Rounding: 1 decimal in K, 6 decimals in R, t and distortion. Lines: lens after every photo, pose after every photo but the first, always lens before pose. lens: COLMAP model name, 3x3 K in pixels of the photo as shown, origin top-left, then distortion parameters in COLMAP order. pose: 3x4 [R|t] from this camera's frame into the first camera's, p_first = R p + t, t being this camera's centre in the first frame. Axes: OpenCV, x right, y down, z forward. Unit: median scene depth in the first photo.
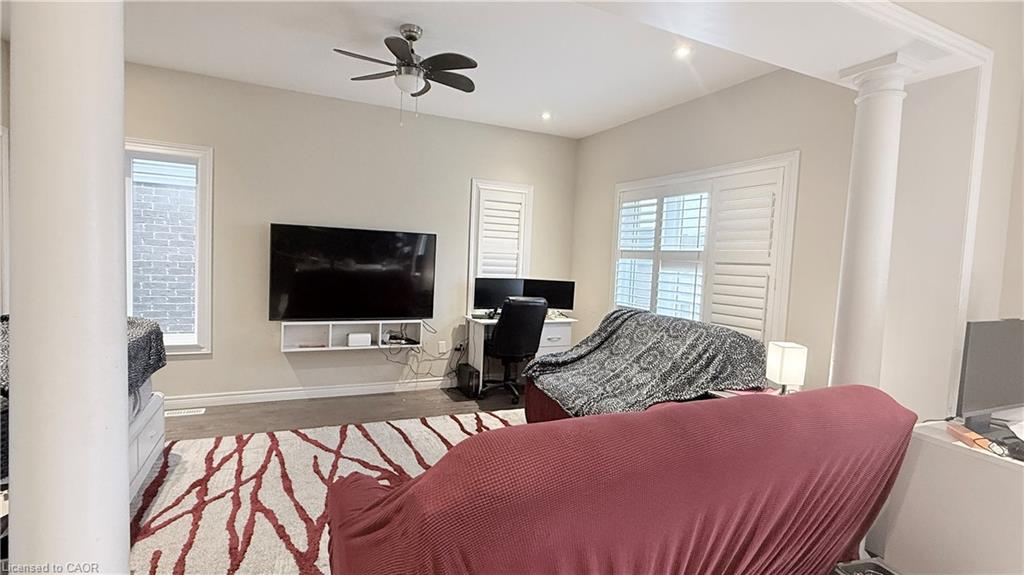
lens RADIAL K [[490.7, 0, 512.0], [0, 490.7, 287.5], [0, 0, 1]] dist [0.000000, 0.000093]
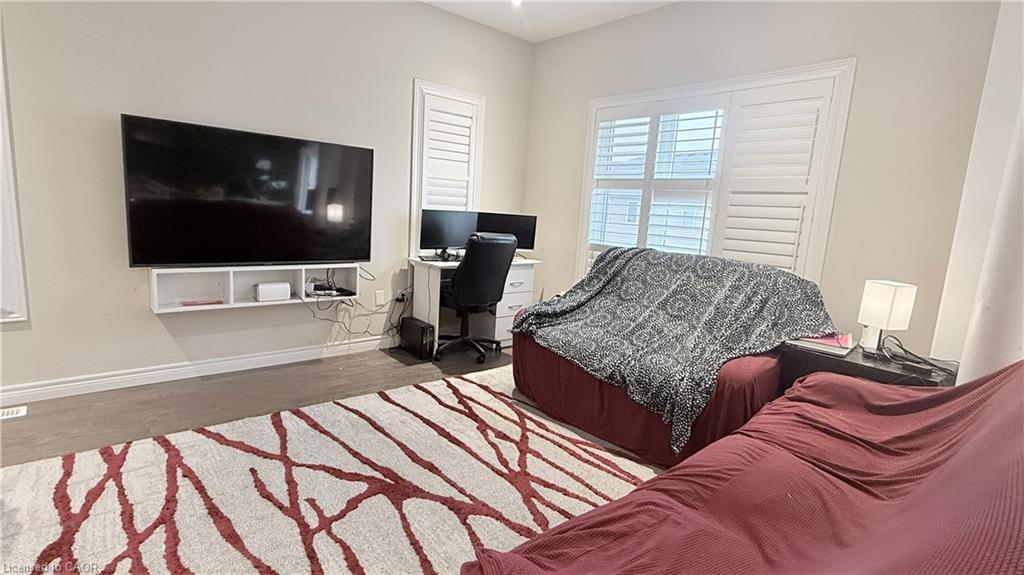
lens RADIAL K [[490.7, 0, 512.0], [0, 490.7, 287.5], [0, 0, 1]] dist [0.000000, 0.000093]
pose [[0.962515, -0.028030, 0.269777, -0.181976], [-0.002538, 0.993672, 0.112295, 0.019326], [-0.271218, -0.108770, 0.956352, 0.231014]]
